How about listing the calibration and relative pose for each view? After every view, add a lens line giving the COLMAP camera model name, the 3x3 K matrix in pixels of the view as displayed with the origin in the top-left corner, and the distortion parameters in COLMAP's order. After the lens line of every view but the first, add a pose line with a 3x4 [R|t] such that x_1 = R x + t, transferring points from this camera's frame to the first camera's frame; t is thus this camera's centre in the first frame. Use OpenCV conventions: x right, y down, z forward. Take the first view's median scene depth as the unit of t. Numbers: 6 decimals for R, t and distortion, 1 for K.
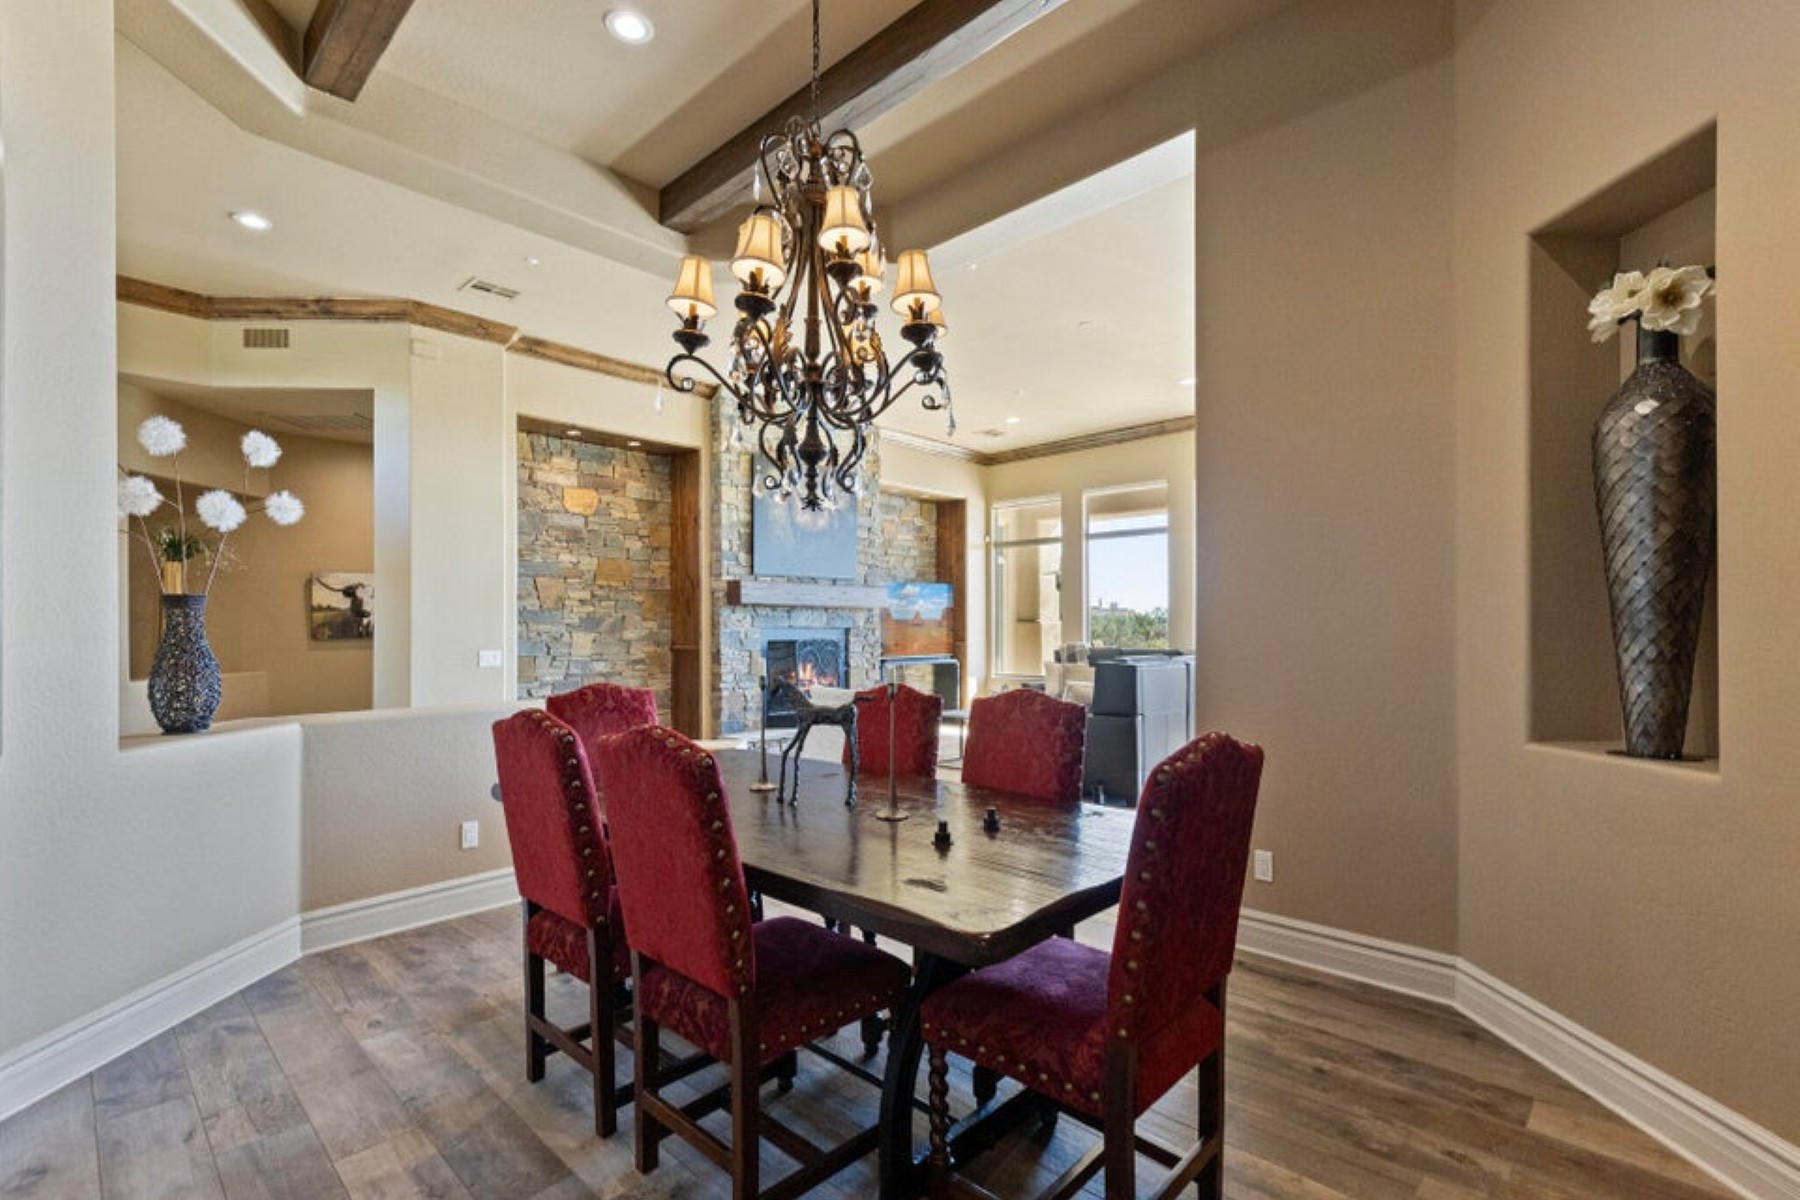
lens RADIAL K [[811.6, 0, 928.9], [0, 811.6, 627.1], [0, 0, 1]] dist [0.005278, -0.000253]
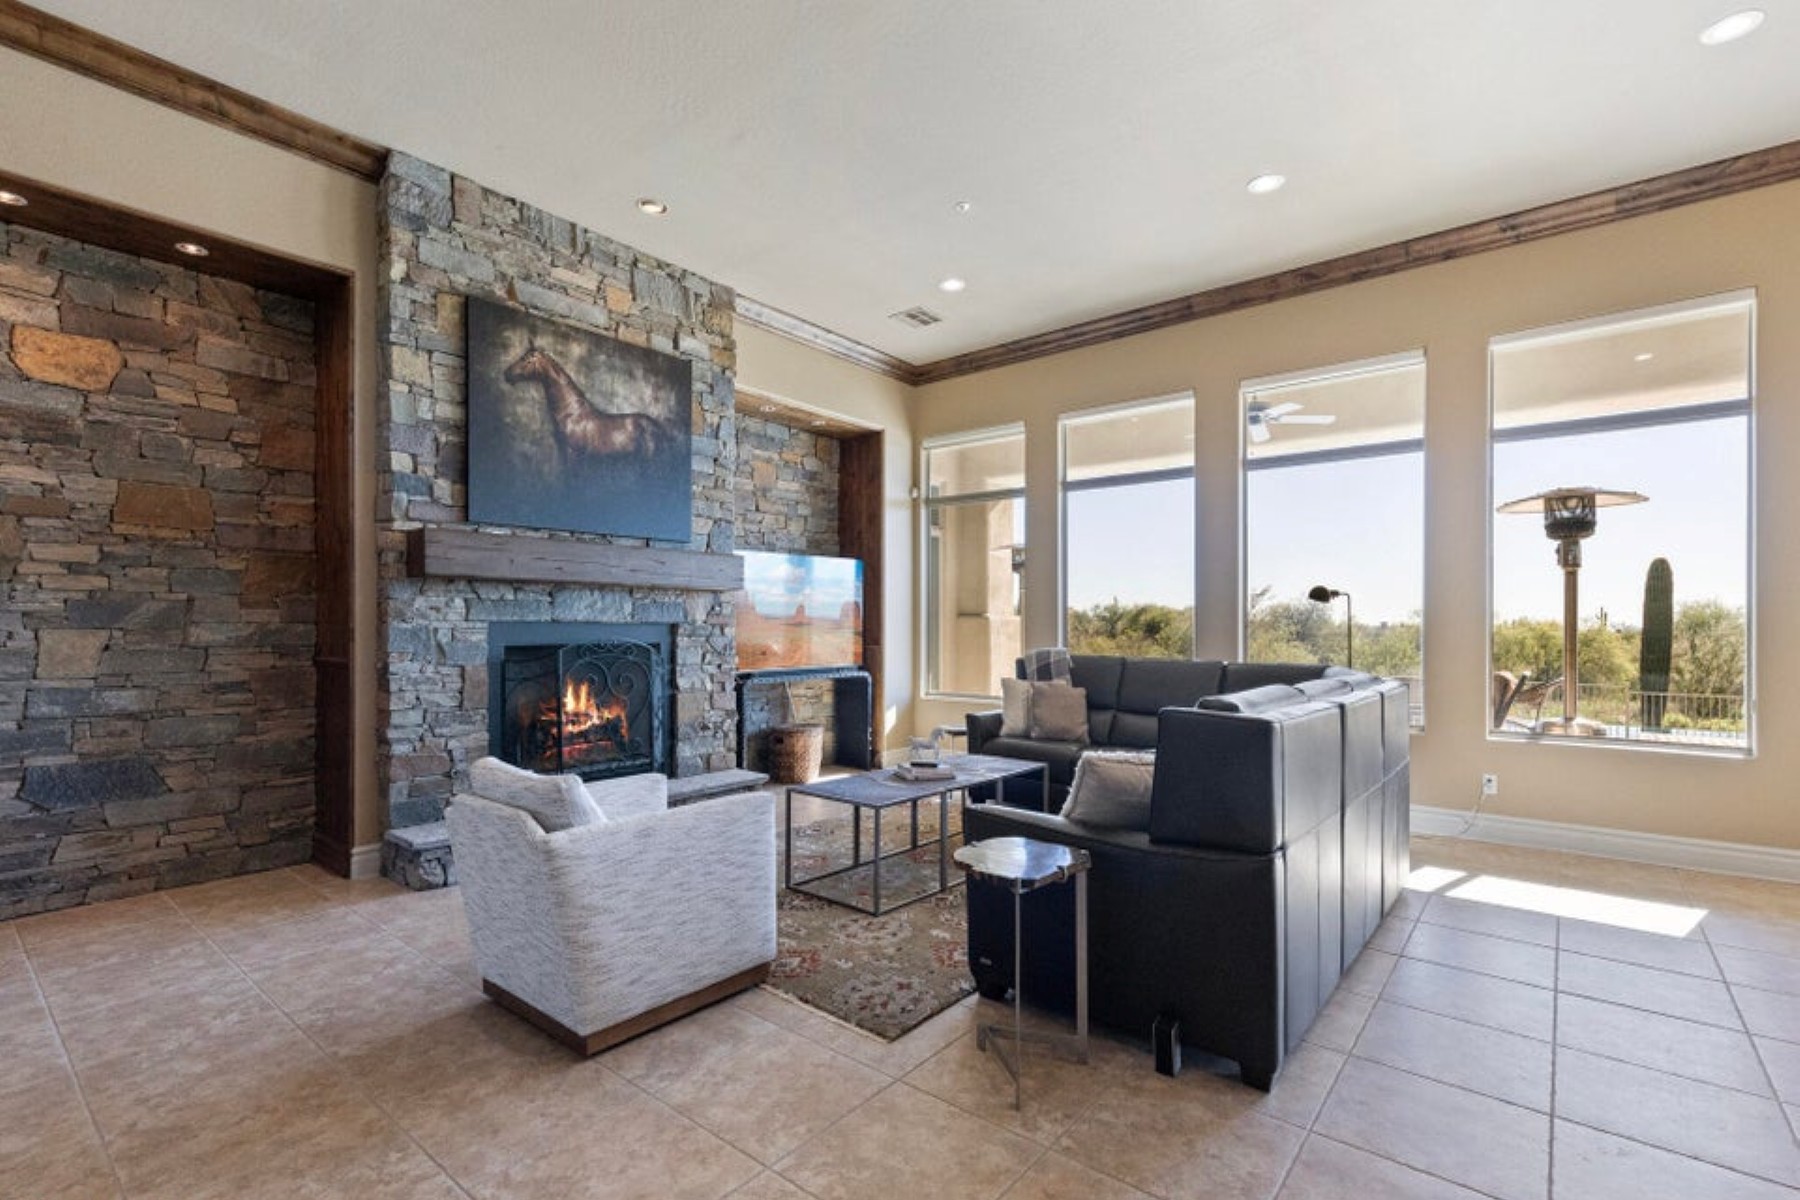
lens RADIAL K [[811.6, 0, 922.9], [0, 811.6, 627.5], [0, 0, 1]] dist [0.005278, -0.000253]
pose [[0.997646, 0.003162, 0.068498, 0.044432], [-0.003426, 0.999987, 0.003749, 0.001278], [-0.068485, -0.003975, 0.997644, 0.439549]]
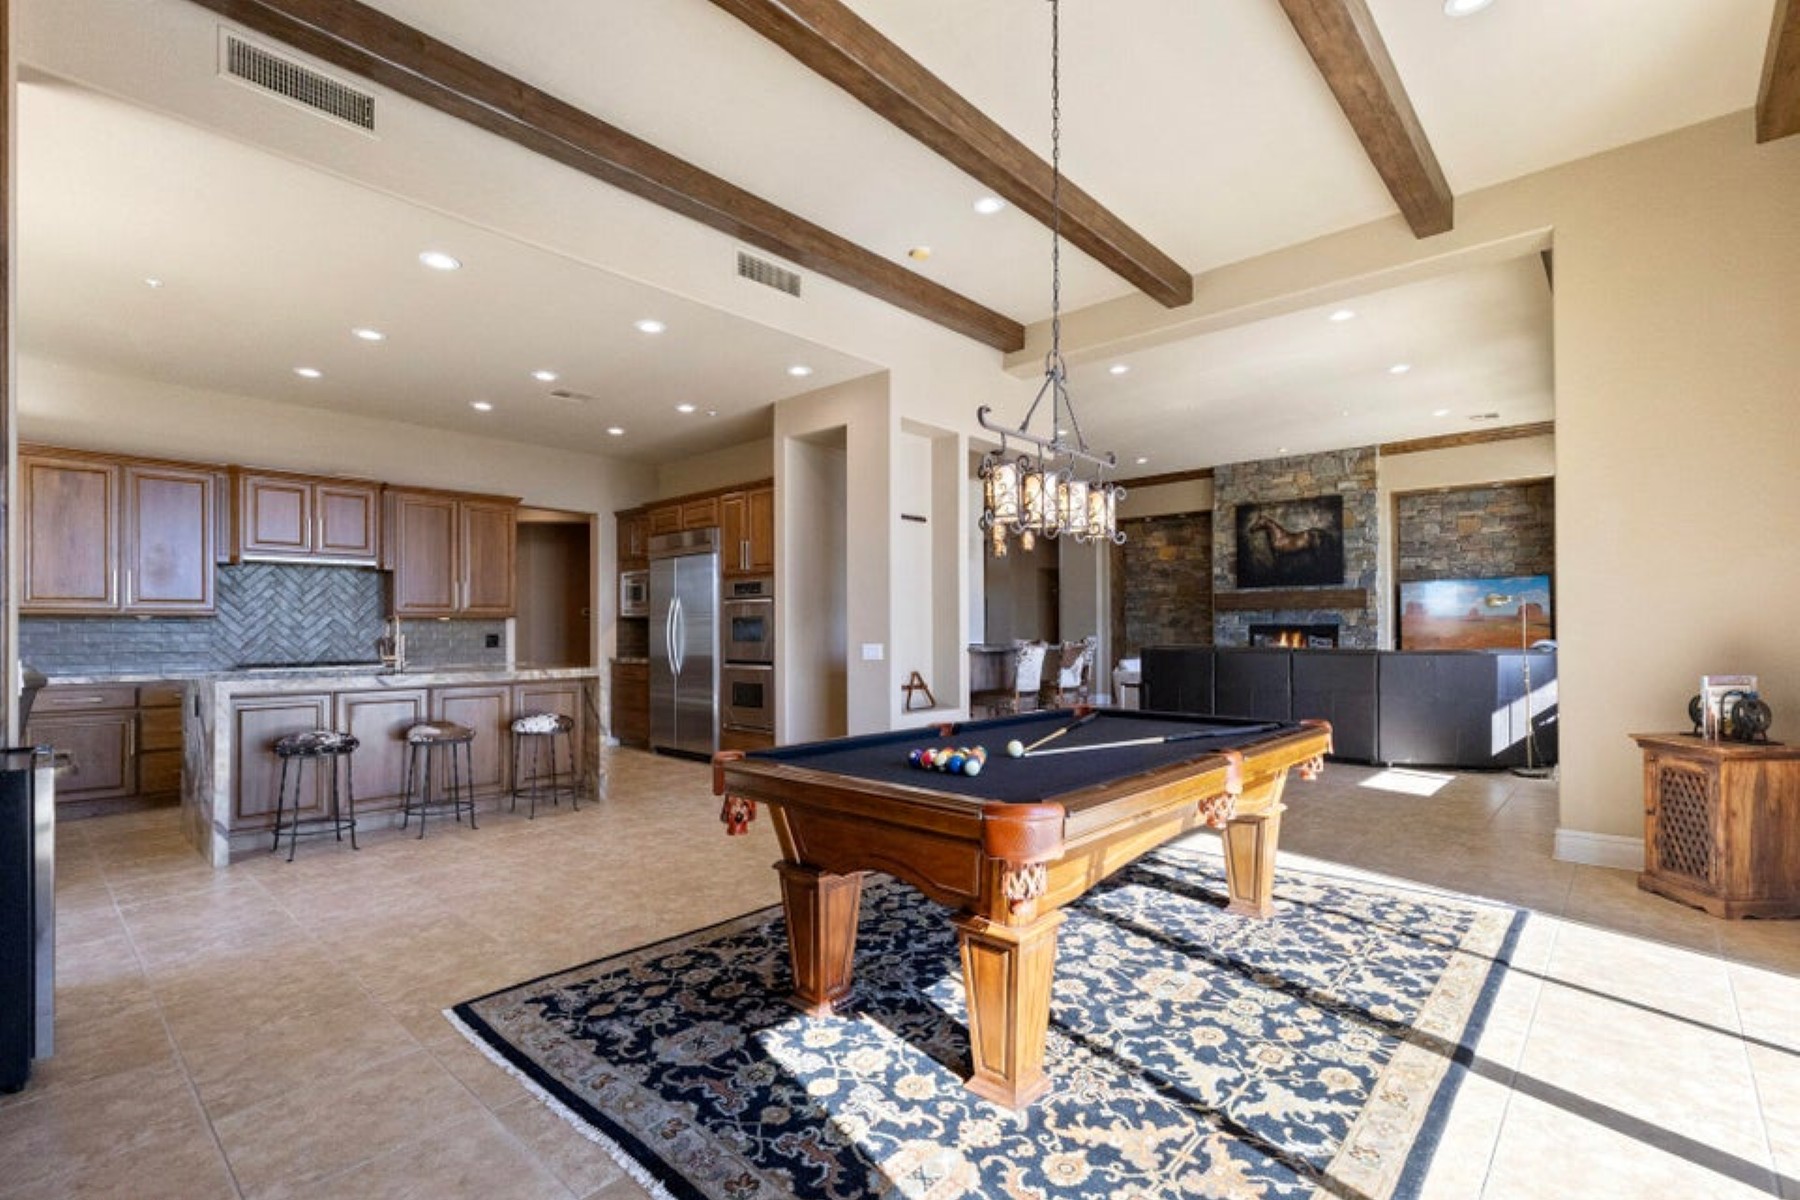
lens RADIAL K [[811.6, 0, 907.1], [0, 811.6, 628.6], [0, 0, 1]] dist [0.005278, -0.000253]
pose [[-0.000313, 0.000700, -1.000000, 1.225729], [0.004913, 0.999988, 0.000698, 0.003341], [0.999988, -0.004913, -0.000317, 0.398483]]
